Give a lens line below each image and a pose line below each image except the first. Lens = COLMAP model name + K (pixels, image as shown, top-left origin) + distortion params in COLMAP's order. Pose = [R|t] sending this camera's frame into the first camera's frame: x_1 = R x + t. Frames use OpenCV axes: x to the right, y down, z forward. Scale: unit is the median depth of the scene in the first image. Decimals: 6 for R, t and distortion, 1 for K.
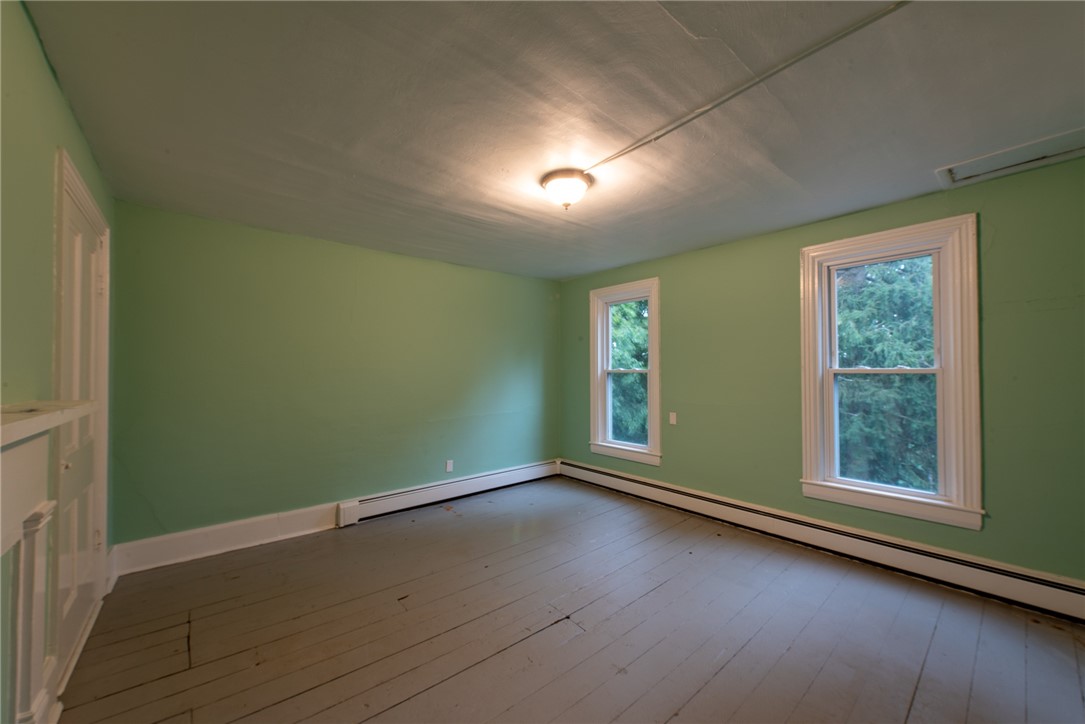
lens RADIAL K [[423.0, 0, 545.1], [0, 423.0, 365.6], [0, 0, 1]] dist [0.009337, -0.000422]
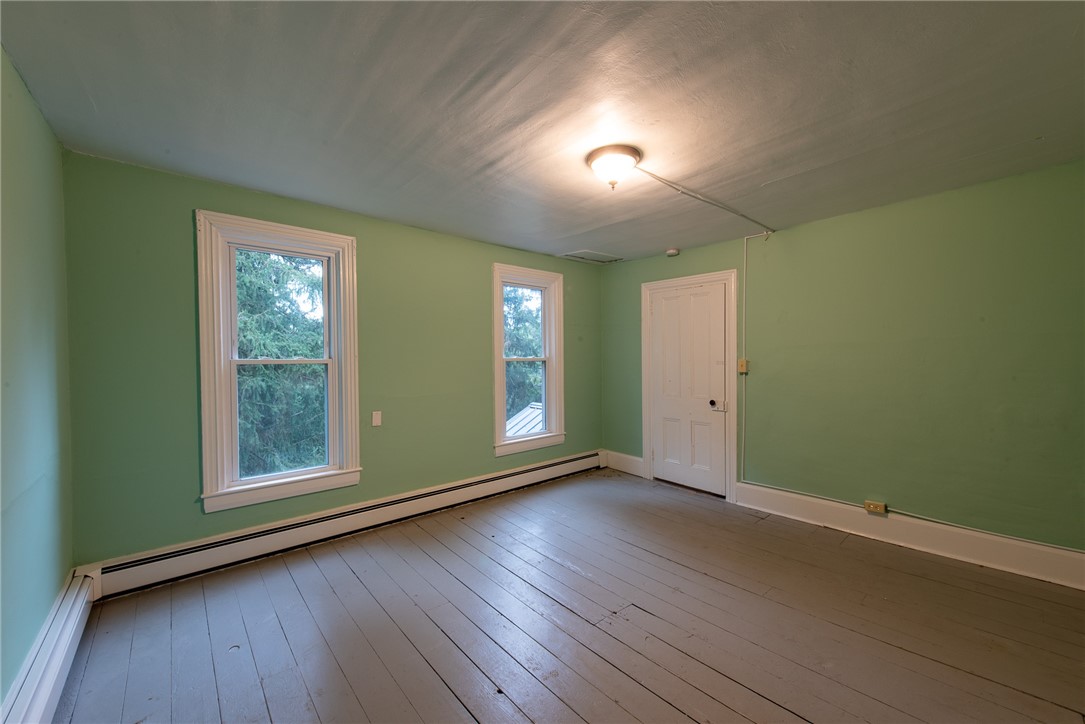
lens RADIAL K [[423.0, 0, 545.1], [0, 423.0, 365.6], [0, 0, 1]] dist [0.009337, -0.000422]
pose [[-0.031697, -0.016916, 0.999354, -0.677984], [-0.006891, 0.999837, 0.016705, 0.007555], [-0.999474, -0.006357, -0.031808, 0.900972]]
